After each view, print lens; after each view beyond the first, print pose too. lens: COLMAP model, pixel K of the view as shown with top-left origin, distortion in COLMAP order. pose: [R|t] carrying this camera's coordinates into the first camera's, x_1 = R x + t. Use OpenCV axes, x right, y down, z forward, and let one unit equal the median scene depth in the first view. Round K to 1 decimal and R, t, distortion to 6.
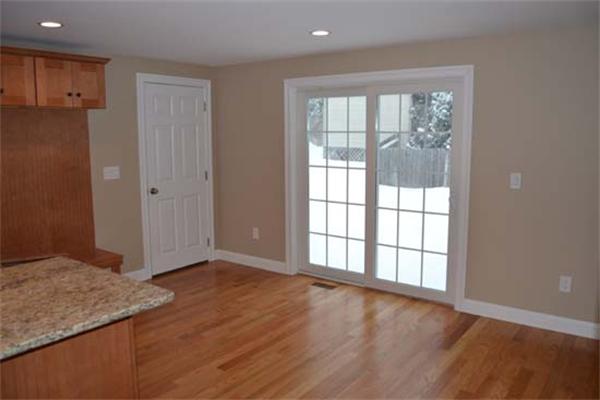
lens RADIAL K [[482.9, 0, 300.0], [0, 482.9, 200.0], [0, 0, 1]] dist [-0.071414, 0.008049]
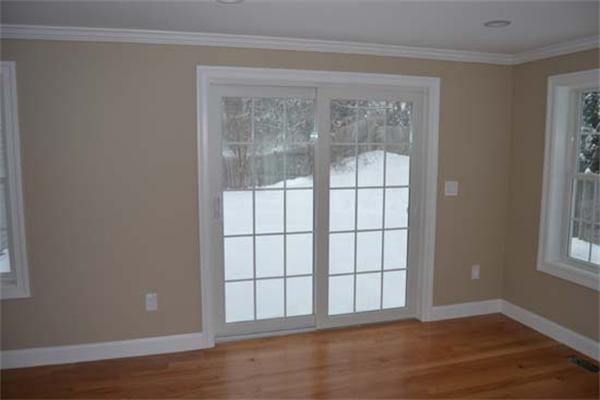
lens RADIAL K [[482.9, 0, 300.0], [0, 482.9, 200.0], [0, 0, 1]] dist [-0.071414, 0.008049]
pose [[0.589098, -0.089812, 0.803055, -0.504071], [0.108184, 0.993623, 0.031764, -0.067272], [-0.800787, 0.068166, 0.595057, 0.493260]]
